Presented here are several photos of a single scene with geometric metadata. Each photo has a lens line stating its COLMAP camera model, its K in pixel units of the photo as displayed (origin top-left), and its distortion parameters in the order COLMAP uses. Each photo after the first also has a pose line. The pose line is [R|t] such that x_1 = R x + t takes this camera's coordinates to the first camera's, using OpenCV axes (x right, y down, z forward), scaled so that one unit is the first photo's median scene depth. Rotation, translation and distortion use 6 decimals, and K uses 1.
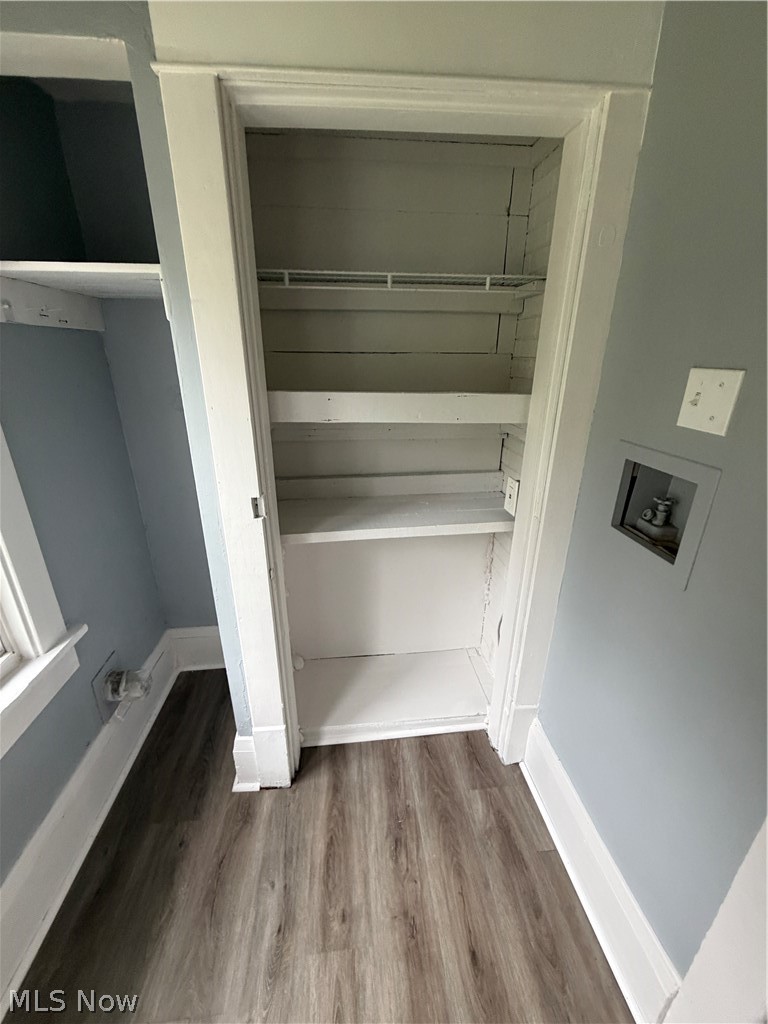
lens RADIAL K [[406.4, 0, 382.4], [0, 406.4, 507.4], [0, 0, 1]] dist [-0.000003, 0.000228]
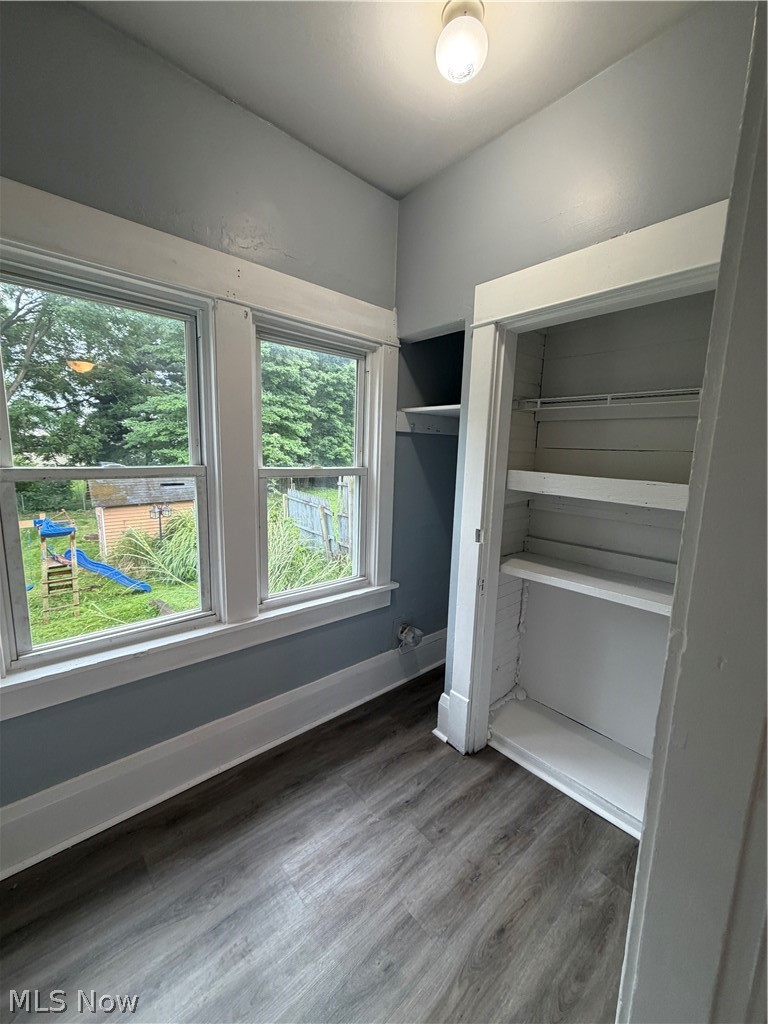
lens RADIAL K [[406.4, 0, 382.9], [0, 406.4, 509.5], [0, 0, 1]] dist [-0.000003, 0.000228]
pose [[0.586290, 0.136615, -0.798499, 0.680560], [-0.312249, 0.947625, -0.067137, 0.117426], [0.747505, 0.288693, 0.598241, -0.266205]]
